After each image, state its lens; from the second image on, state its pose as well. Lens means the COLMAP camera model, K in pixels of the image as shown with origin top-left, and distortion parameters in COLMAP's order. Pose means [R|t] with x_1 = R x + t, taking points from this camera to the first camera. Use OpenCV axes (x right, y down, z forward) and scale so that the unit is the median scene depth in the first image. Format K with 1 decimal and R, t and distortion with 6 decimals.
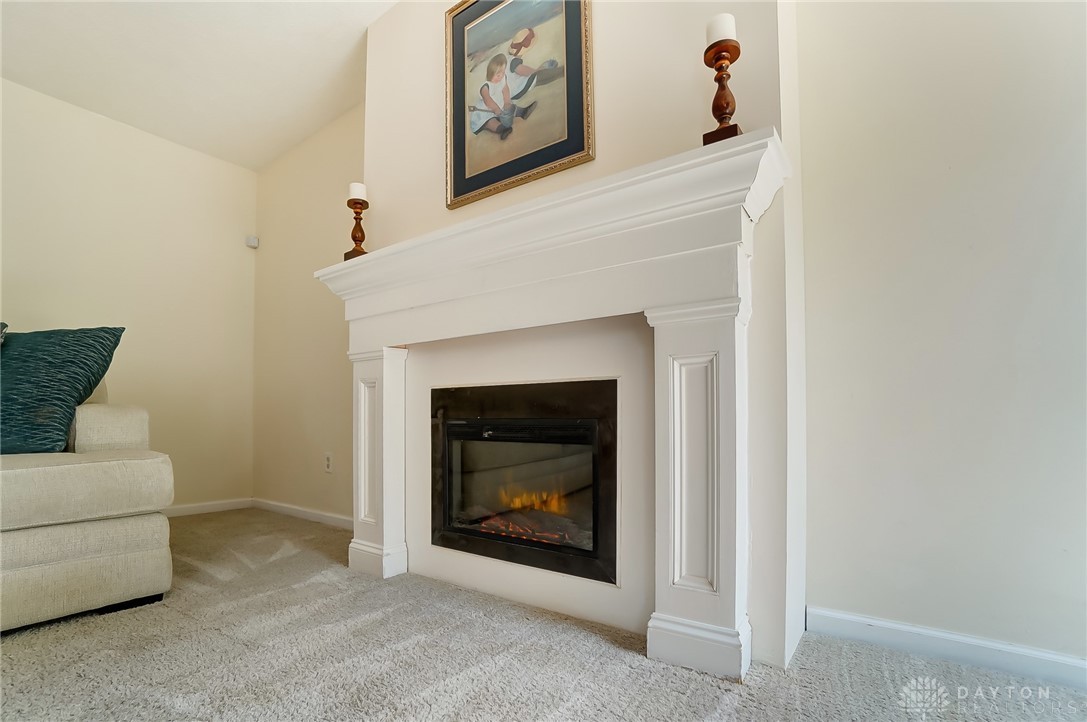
lens RADIAL K [[510.2, 0, 539.0], [0, 510.2, 425.2], [0, 0, 1]] dist [-0.045493, 0.000025]
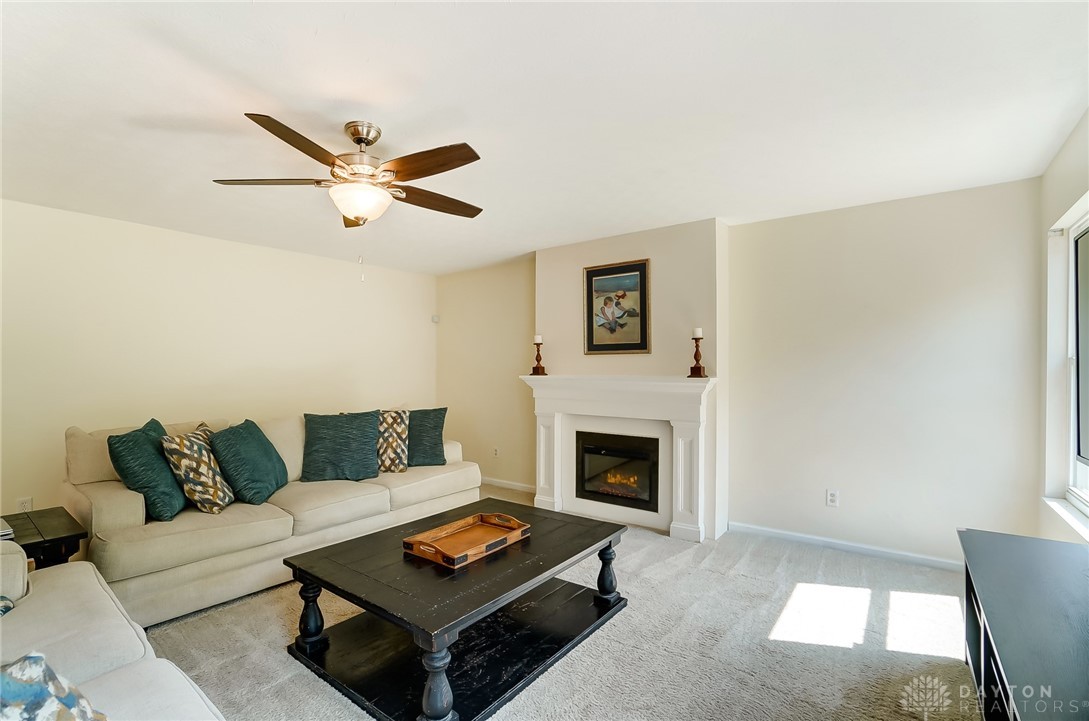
lens RADIAL K [[514.8, 0, 550.8], [0, 514.8, 383.1], [0, 0, 1]] dist [0.000368, 0.000184]
pose [[0.999975, 0.000919, 0.007066, -0.390029], [-0.001113, 0.999621, 0.027497, -0.401743], [-0.007038, -0.027504, 0.999597, -1.525285]]
